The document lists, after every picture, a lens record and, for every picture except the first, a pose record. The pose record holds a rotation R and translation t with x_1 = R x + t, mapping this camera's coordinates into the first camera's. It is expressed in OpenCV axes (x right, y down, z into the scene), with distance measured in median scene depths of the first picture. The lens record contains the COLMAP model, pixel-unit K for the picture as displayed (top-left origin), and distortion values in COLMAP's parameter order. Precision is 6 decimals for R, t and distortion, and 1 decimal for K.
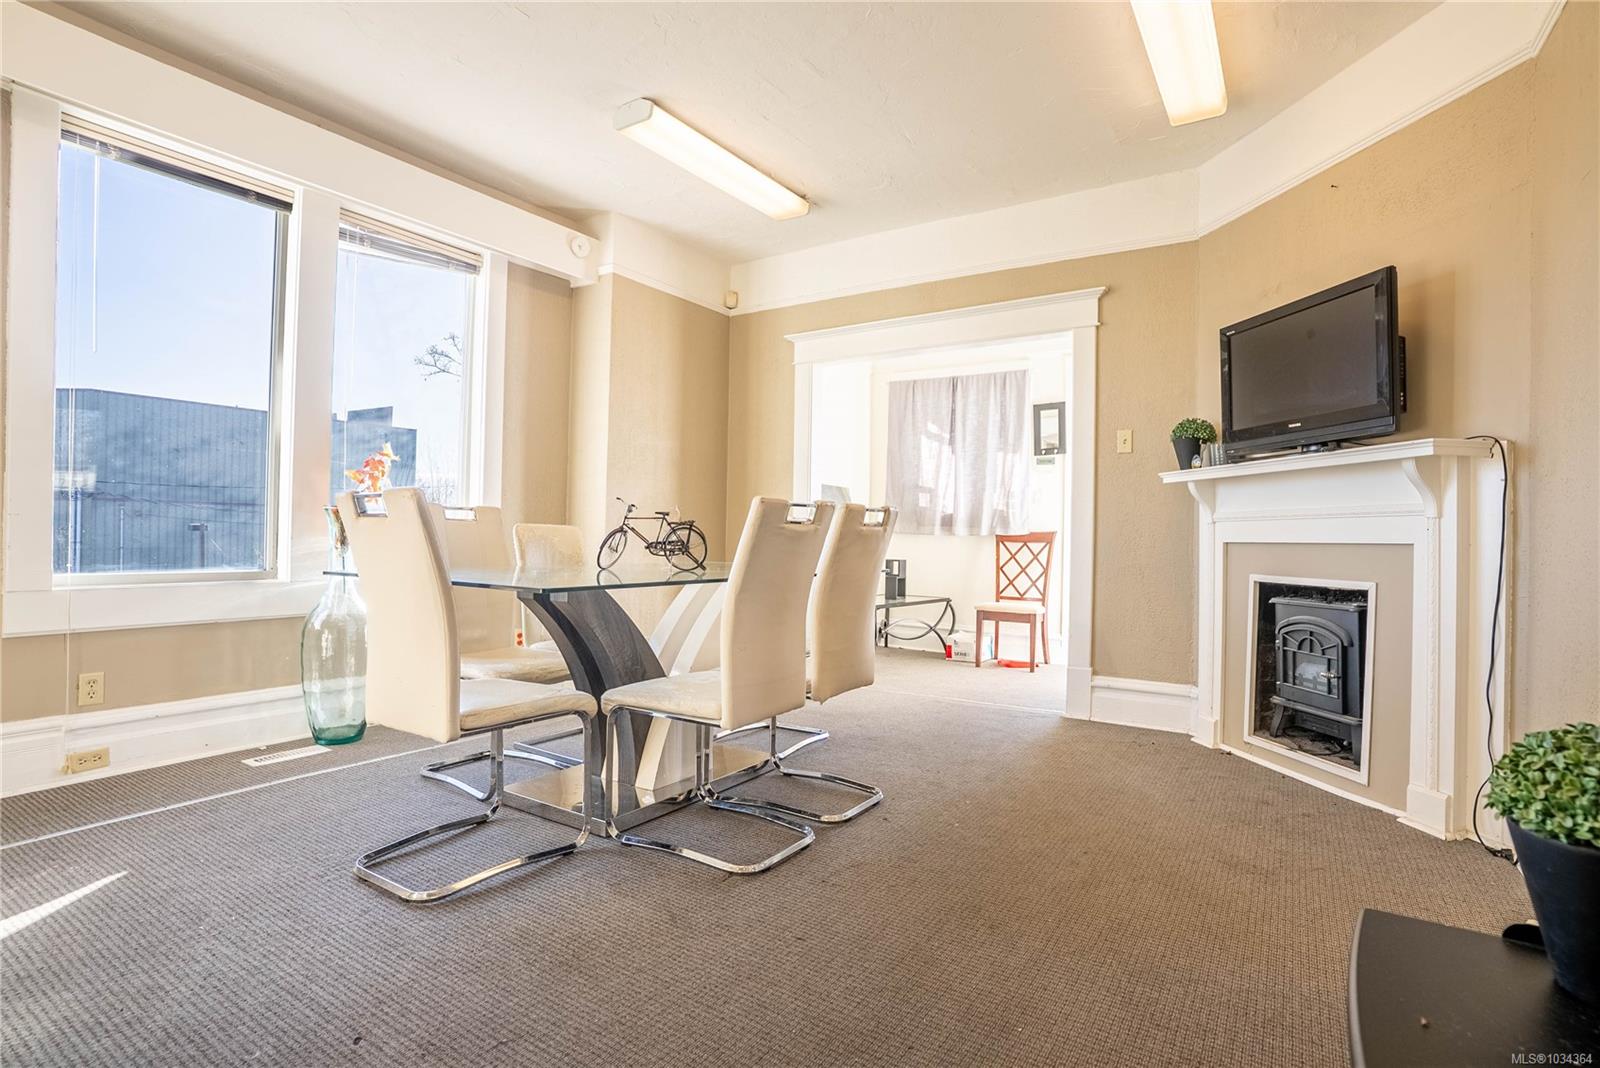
lens RADIAL K [[792.1, 0, 800.0], [0, 792.1, 534.0], [0, 0, 1]] dist [-0.084321, 0.043047]
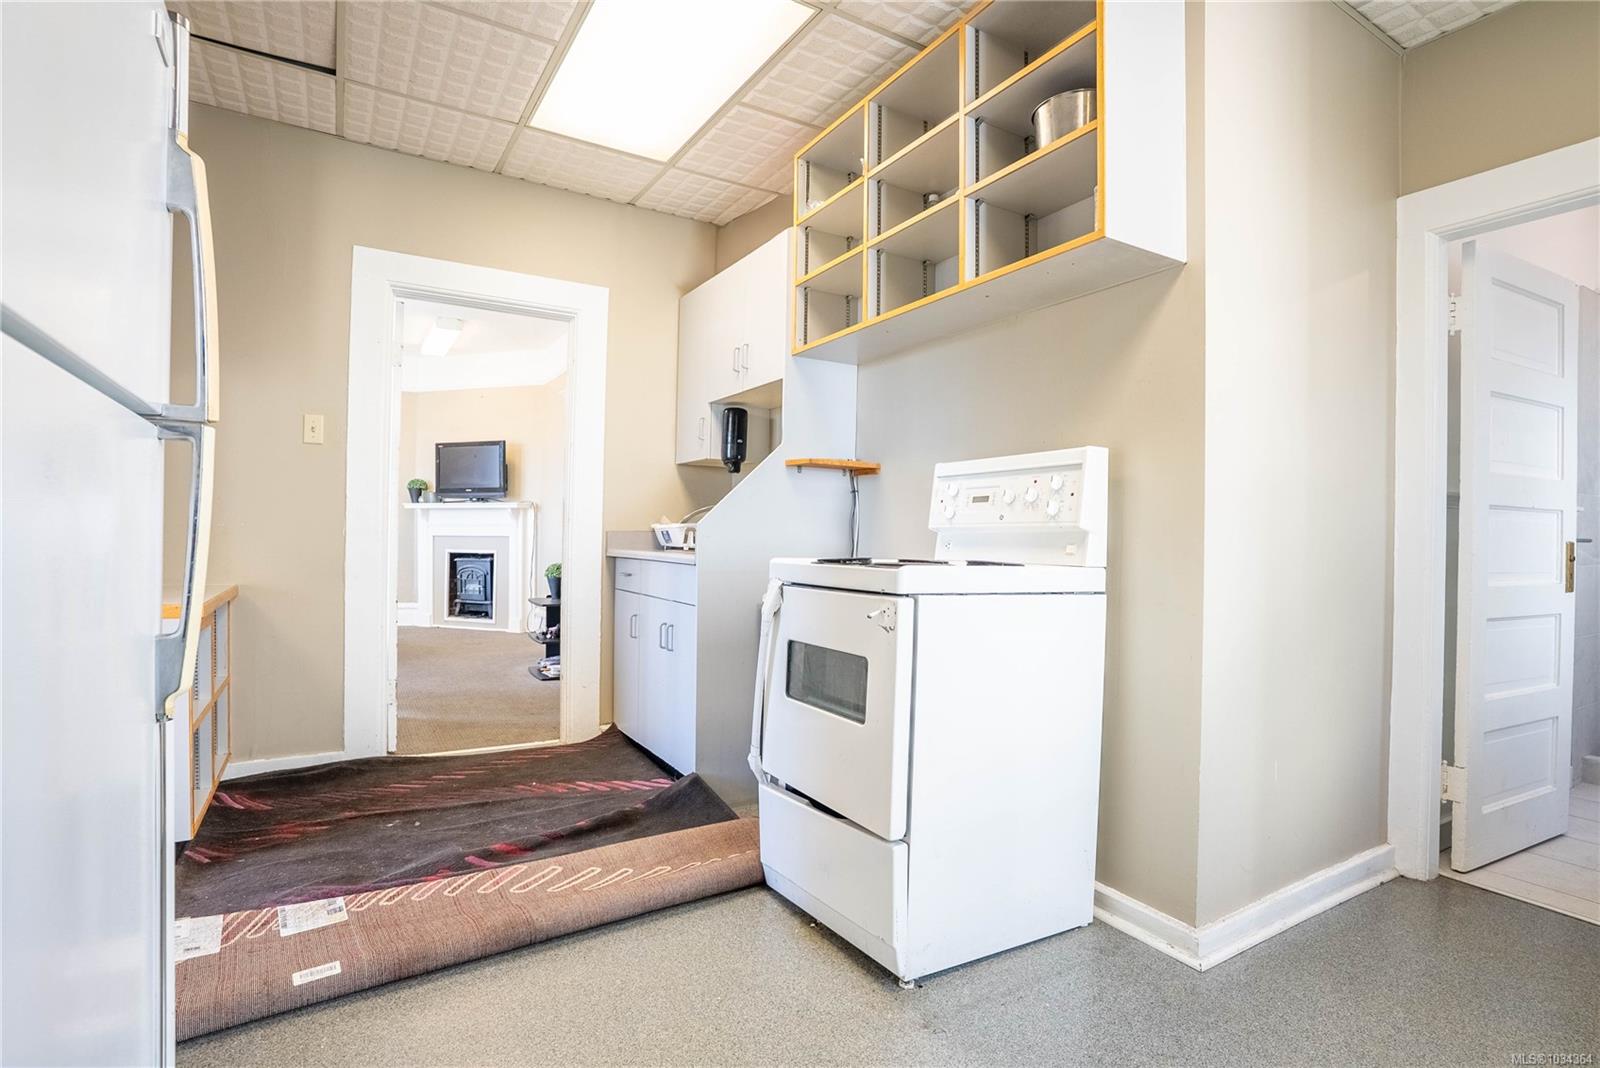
lens RADIAL K [[792.1, 0, 800.0], [0, 792.1, 534.0], [0, 0, 1]] dist [-0.084321, 0.043047]
pose [[0.443077, -0.011280, 0.896413, -1.073912], [-0.006729, 0.999851, 0.015908, -0.039533], [-0.896458, -0.013080, 0.442935, -1.022399]]
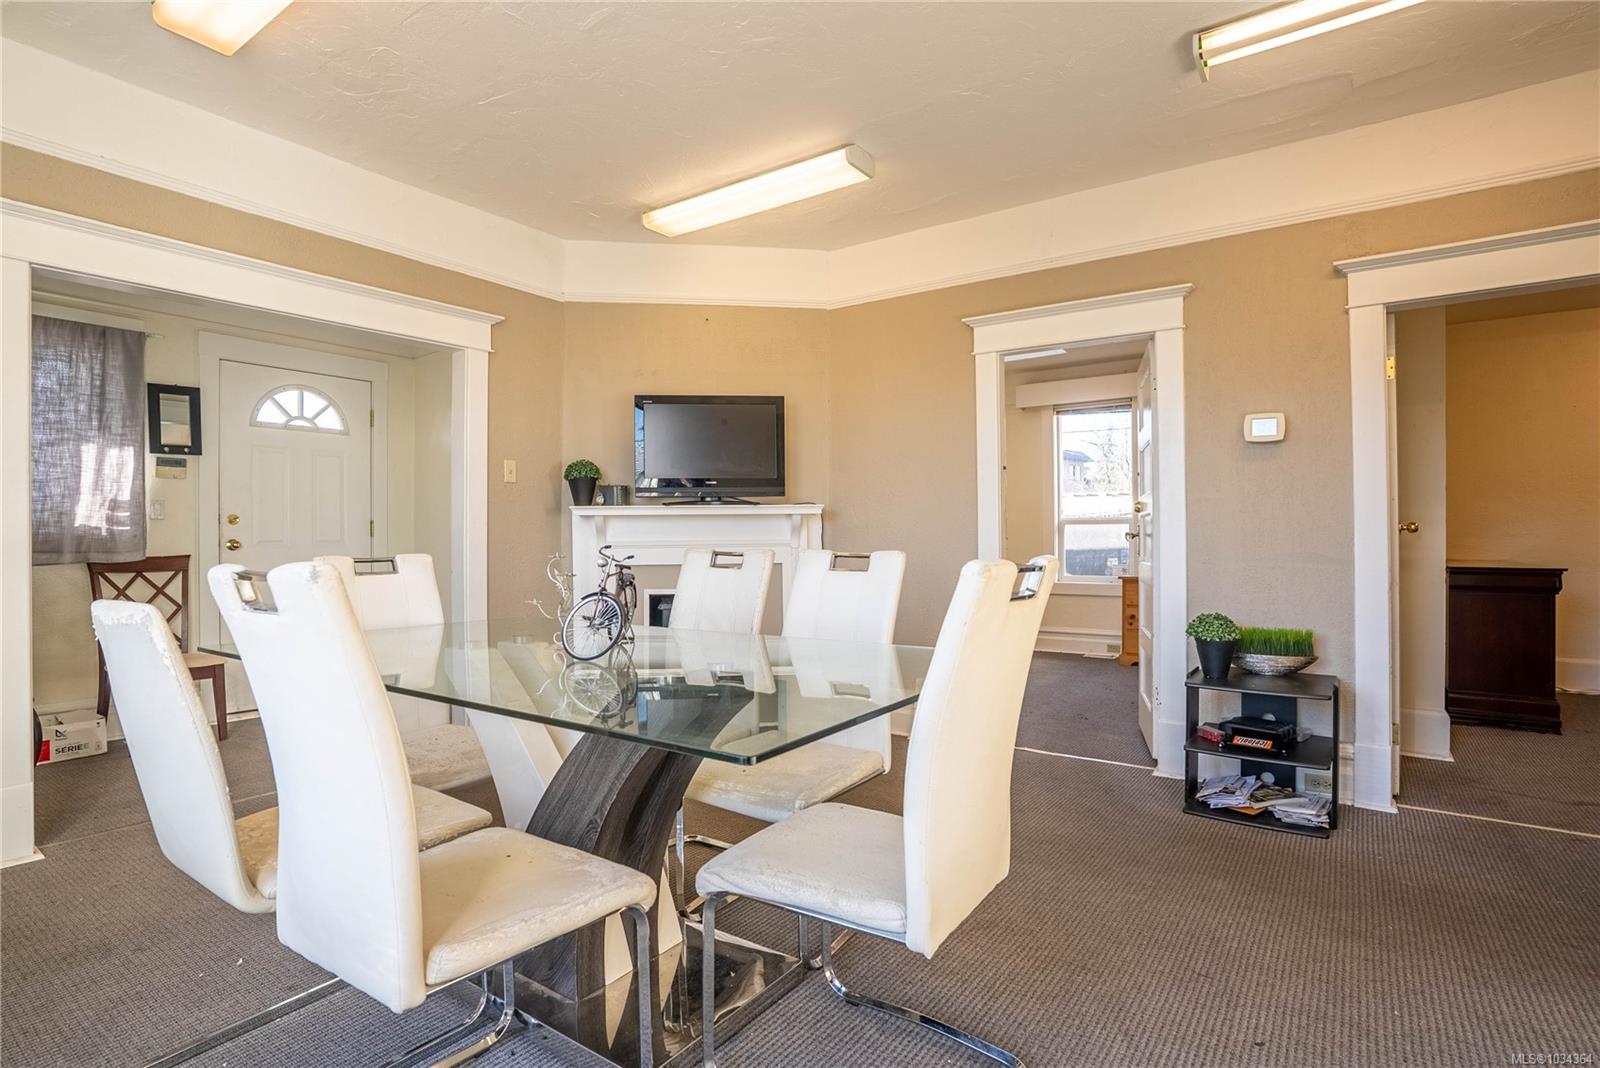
lens RADIAL K [[792.1, 0, 800.0], [0, 792.1, 534.0], [0, 0, 1]] dist [-0.084321, 0.043047]
pose [[0.043373, -0.009286, 0.999016, -0.737065], [0.005353, 0.999945, 0.009063, -0.051935], [-0.999045, 0.004954, 0.043420, 0.689284]]
